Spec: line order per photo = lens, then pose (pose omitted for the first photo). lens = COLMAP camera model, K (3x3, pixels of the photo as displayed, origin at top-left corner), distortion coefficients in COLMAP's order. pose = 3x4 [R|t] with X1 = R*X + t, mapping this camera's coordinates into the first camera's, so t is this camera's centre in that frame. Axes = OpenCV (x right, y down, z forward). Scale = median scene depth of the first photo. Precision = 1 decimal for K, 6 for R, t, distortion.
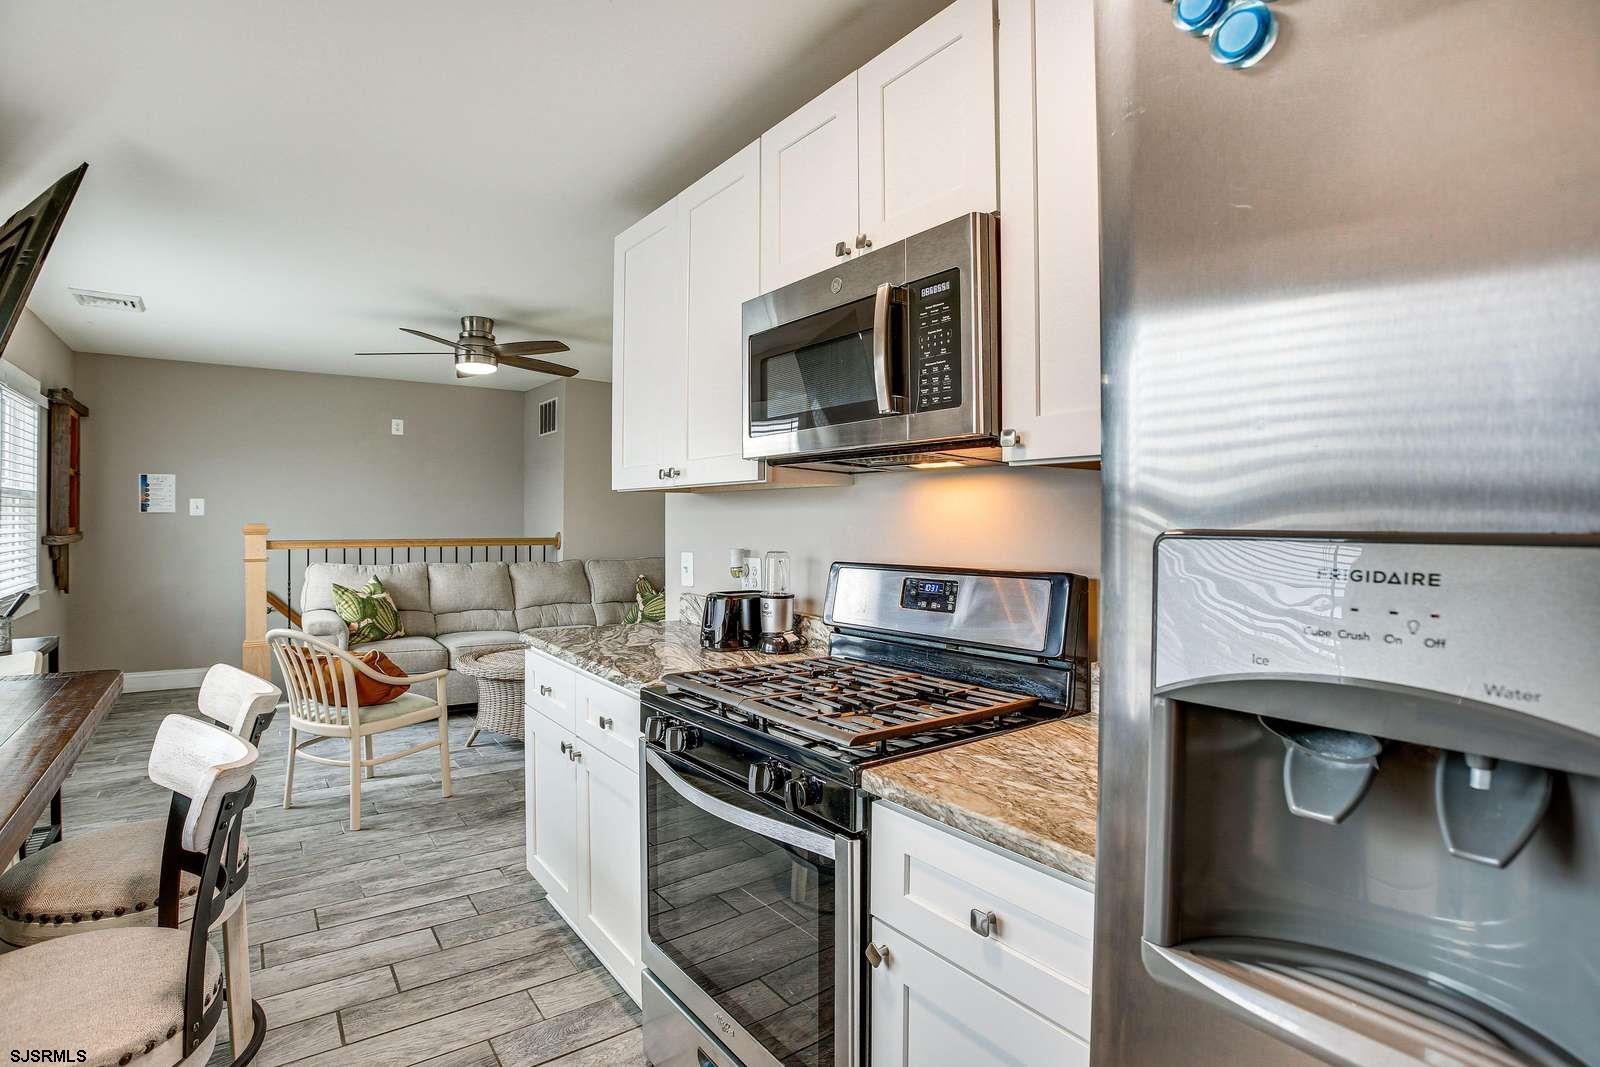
lens RADIAL K [[776.3, 0, 800.3], [0, 776.3, 524.0], [0, 0, 1]] dist [-0.000021, -0.000003]
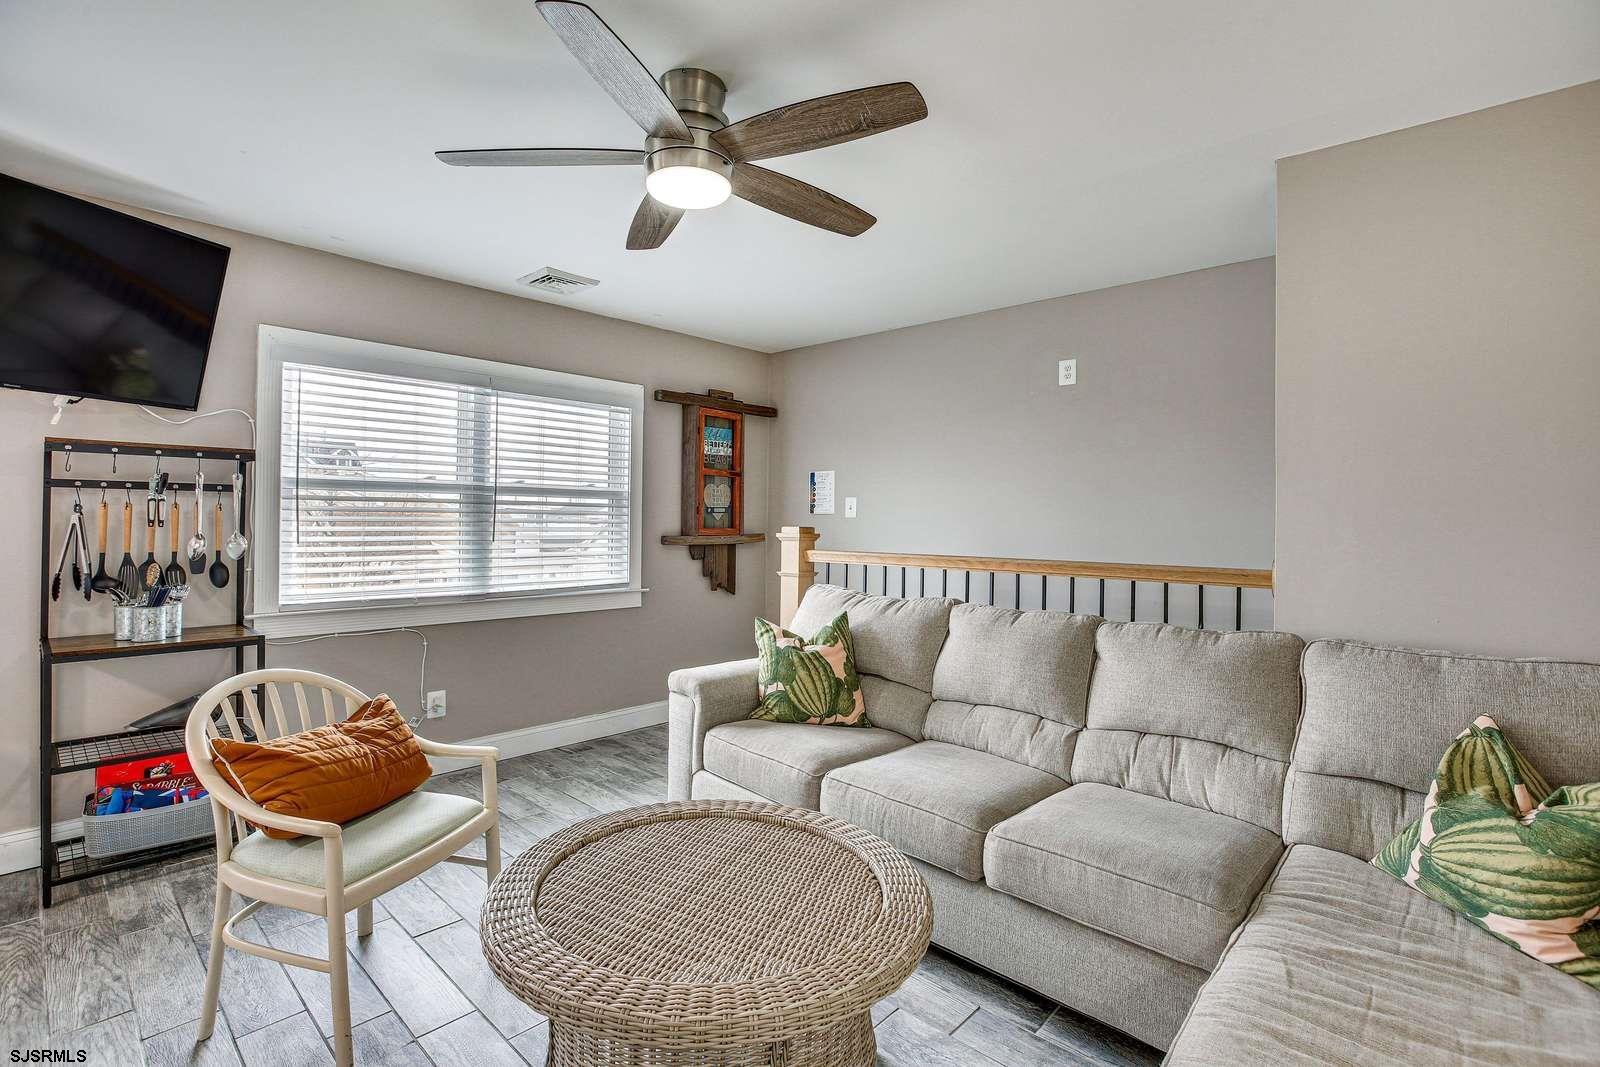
lens RADIAL K [[755.6, 0, 796.1], [0, 755.6, 525.3], [0, 0, 1]] dist [-0.038213, 0.010319]
pose [[0.170145, 0.004903, -0.985407, 0.024035], [-0.021344, 0.999771, 0.001289, -0.002237], [0.985188, 0.020813, 0.170211, 0.769015]]
